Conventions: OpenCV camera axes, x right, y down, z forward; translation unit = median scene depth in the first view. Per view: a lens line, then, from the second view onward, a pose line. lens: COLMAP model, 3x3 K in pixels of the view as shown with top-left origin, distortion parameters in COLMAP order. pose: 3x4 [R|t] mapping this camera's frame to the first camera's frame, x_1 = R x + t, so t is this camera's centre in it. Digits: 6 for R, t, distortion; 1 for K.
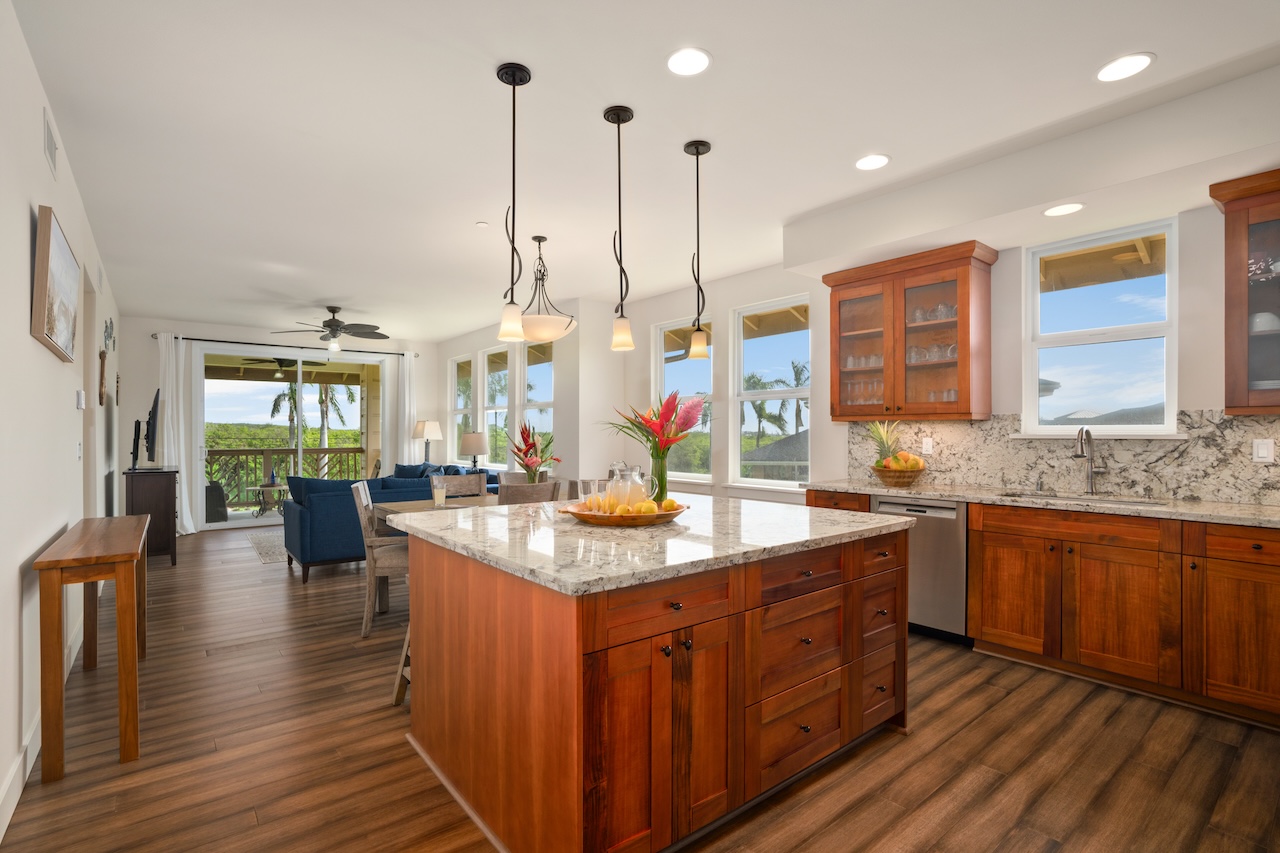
lens RADIAL K [[598.1, 0, 640.0], [0, 598.1, 426.5], [0, 0, 1]] dist [-0.030337, 0.000253]
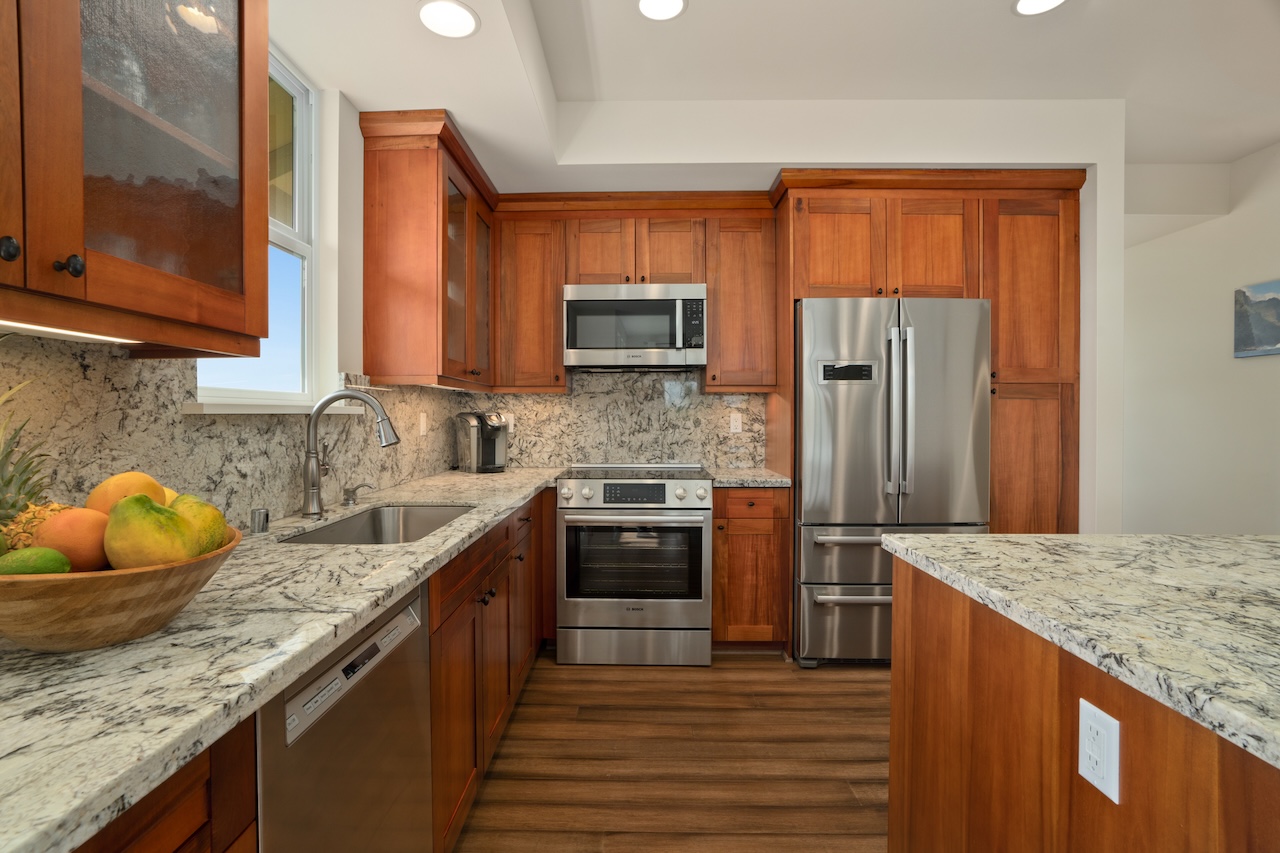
lens RADIAL K [[598.1, 0, 640.0], [0, 598.1, 426.5], [0, 0, 1]] dist [-0.030337, 0.000253]
pose [[-0.761006, -0.010274, 0.648664, 0.050755], [-0.003177, 0.999922, 0.012110, 0.006901], [-0.648737, 0.007155, -0.760979, 0.335511]]
